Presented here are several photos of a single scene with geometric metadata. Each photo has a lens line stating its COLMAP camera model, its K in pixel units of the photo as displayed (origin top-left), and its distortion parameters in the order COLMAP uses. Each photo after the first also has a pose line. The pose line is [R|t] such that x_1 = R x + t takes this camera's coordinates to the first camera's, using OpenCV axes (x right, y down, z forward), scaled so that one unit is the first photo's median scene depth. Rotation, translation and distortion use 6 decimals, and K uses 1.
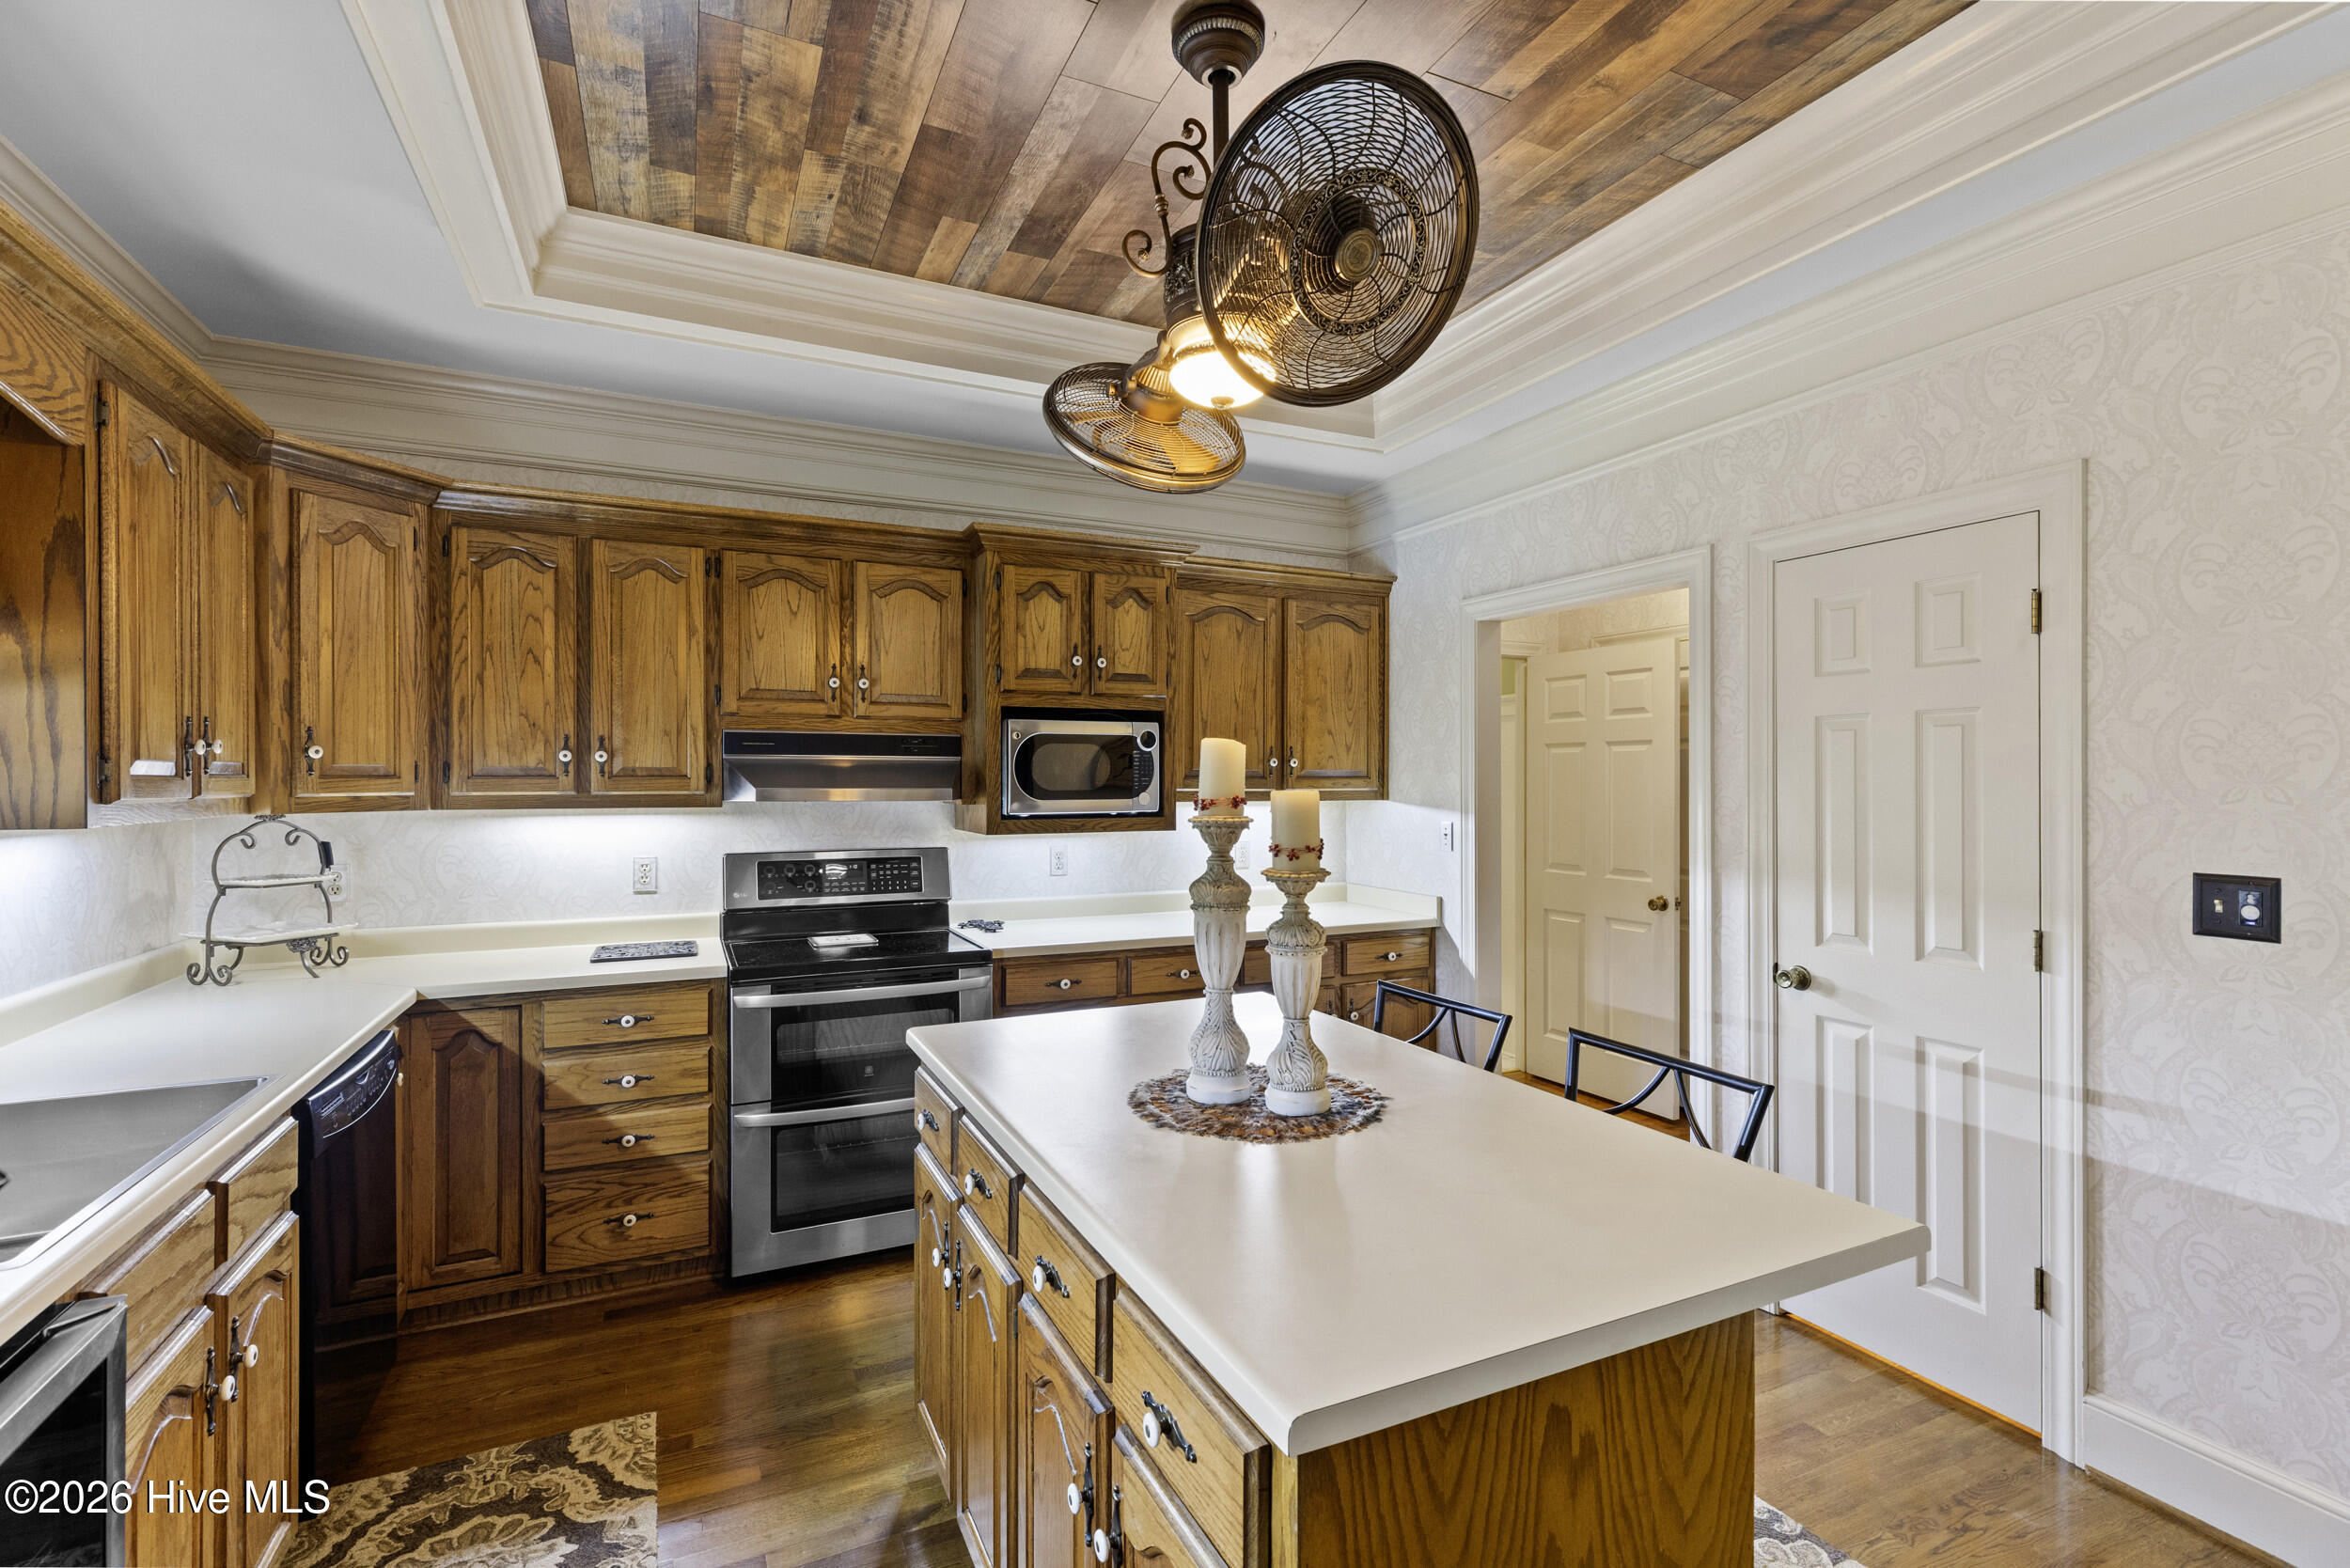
lens RADIAL K [[1052.3, 0, 1182.5], [0, 1052.3, 779.1], [0, 0, 1]] dist [0.010170, -0.000388]
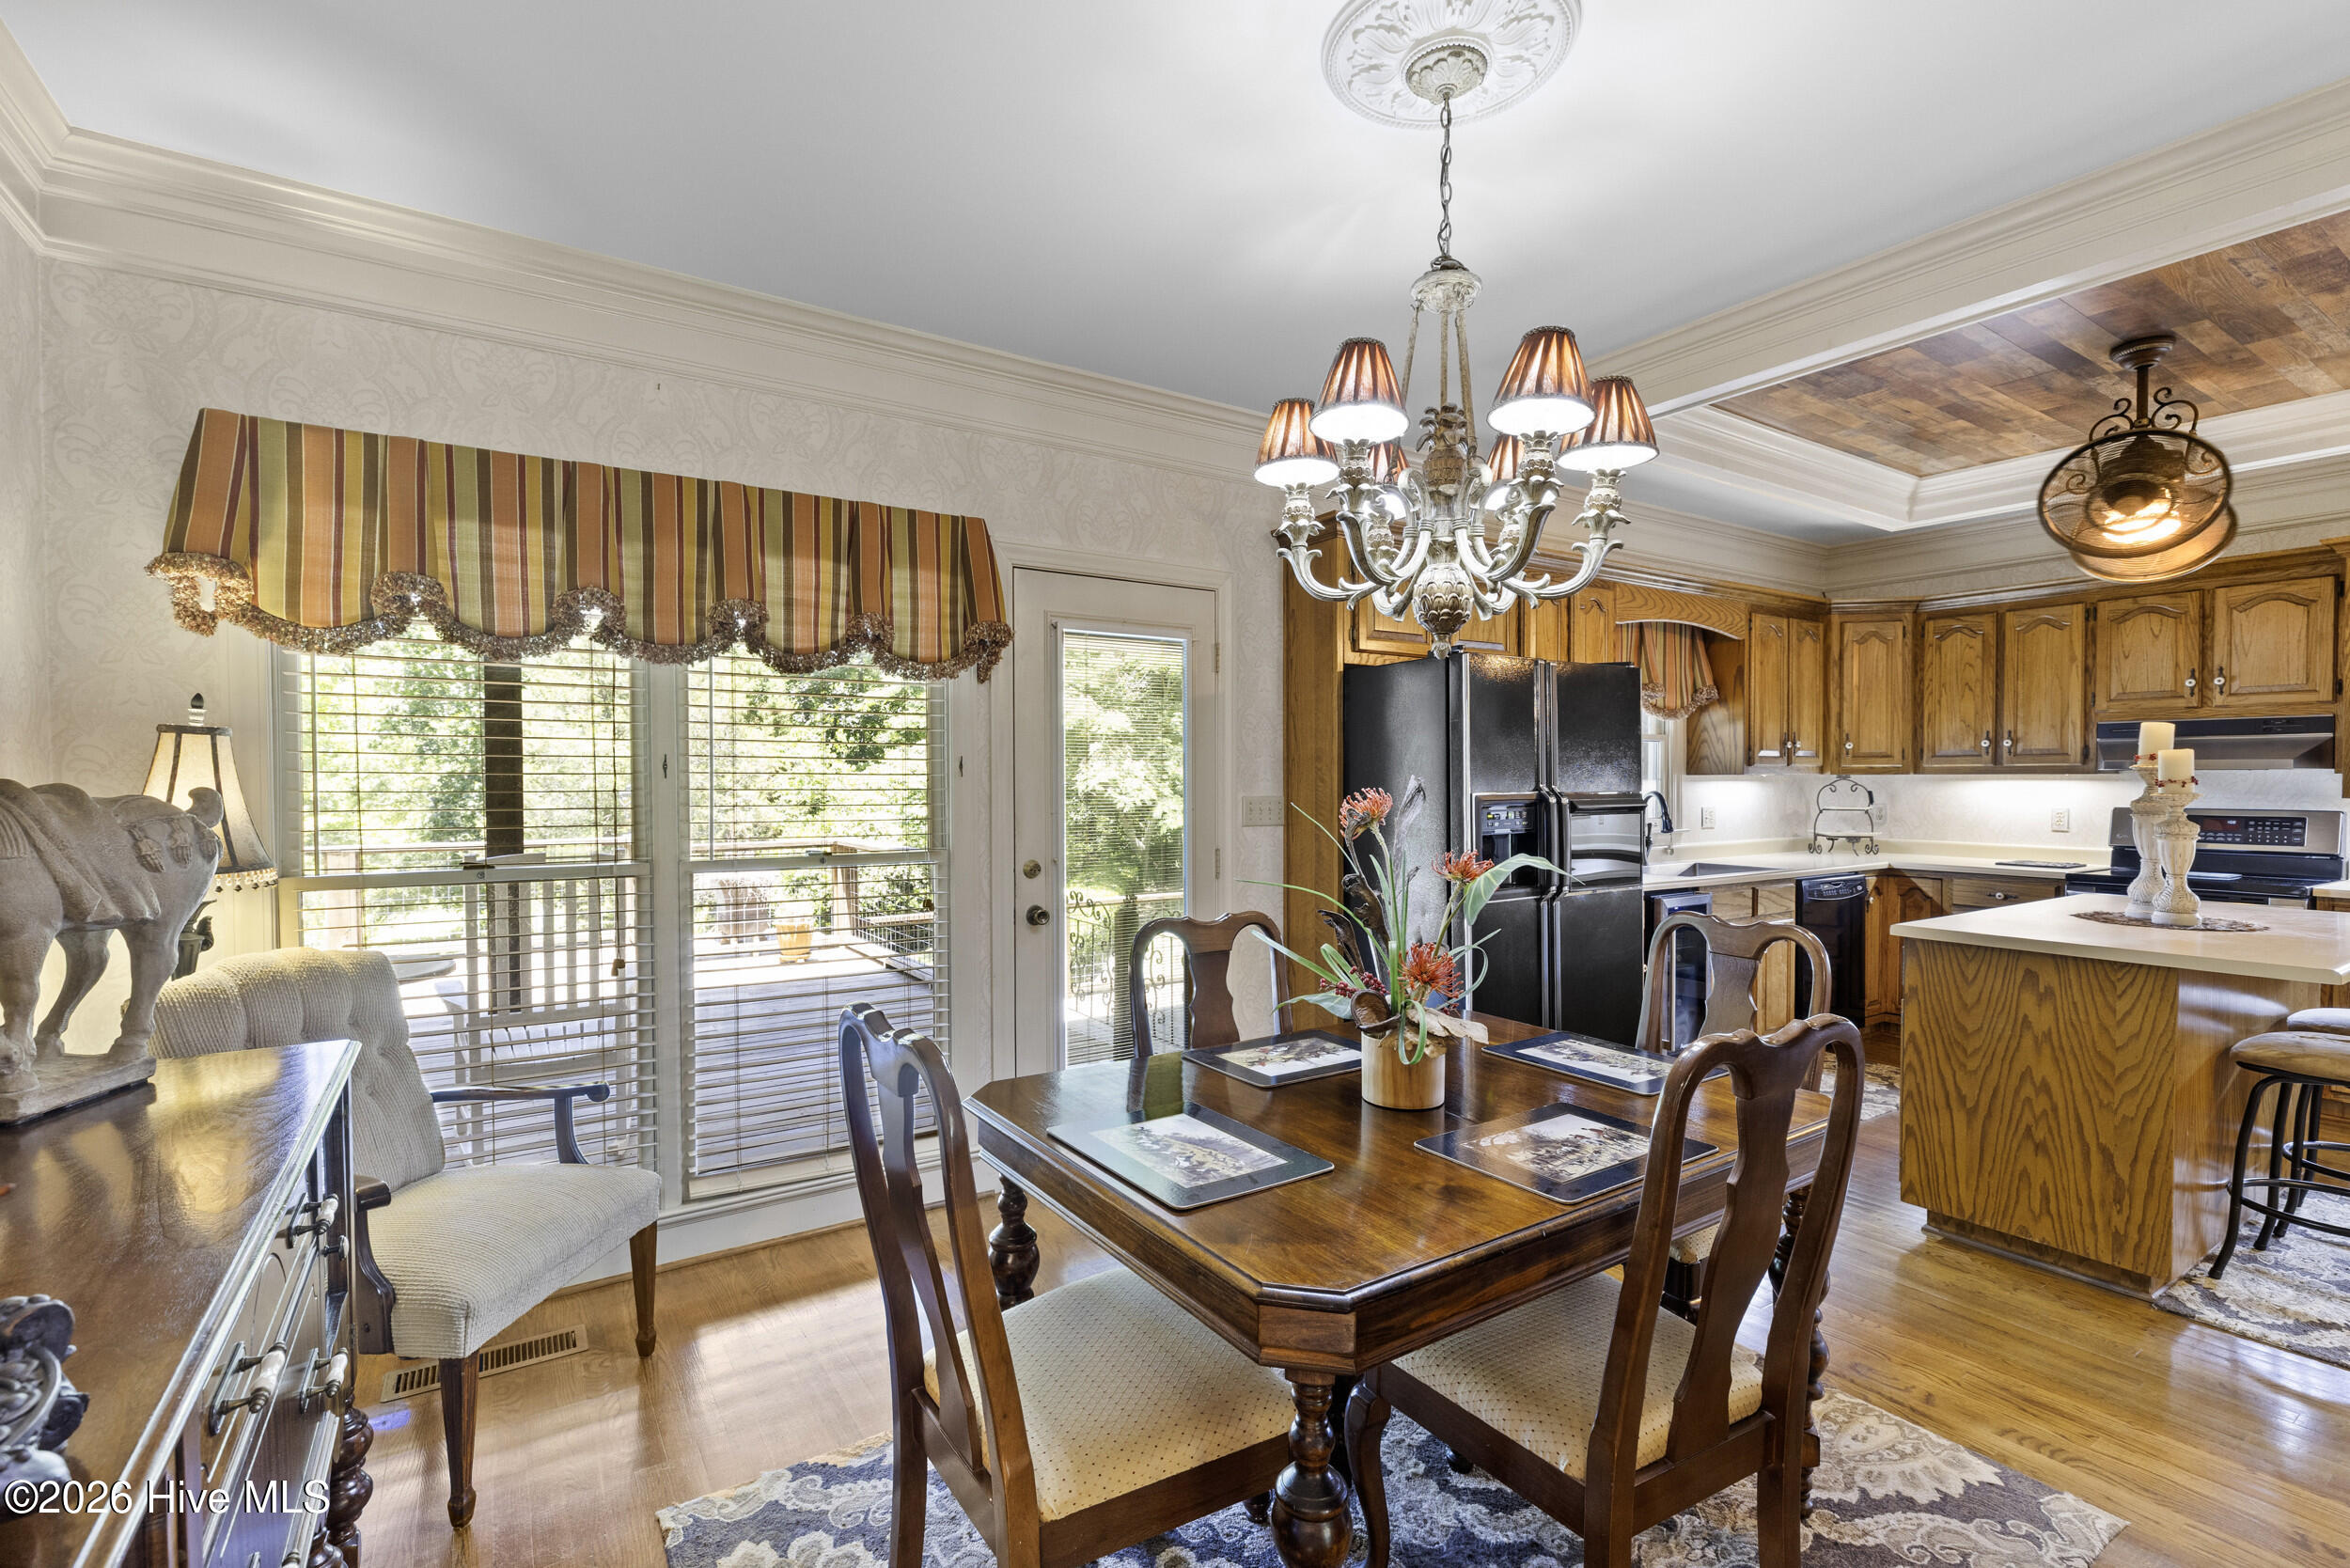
lens RADIAL K [[1052.3, 0, 1172.2], [0, 1052.3, 786.0], [0, 0, 1]] dist [0.010170, -0.000388]
pose [[0.130863, 0.007718, -0.991370, 0.967659], [0.001984, 0.999966, 0.008047, 0.031417], [0.991399, -0.003019, 0.130843, -0.543527]]
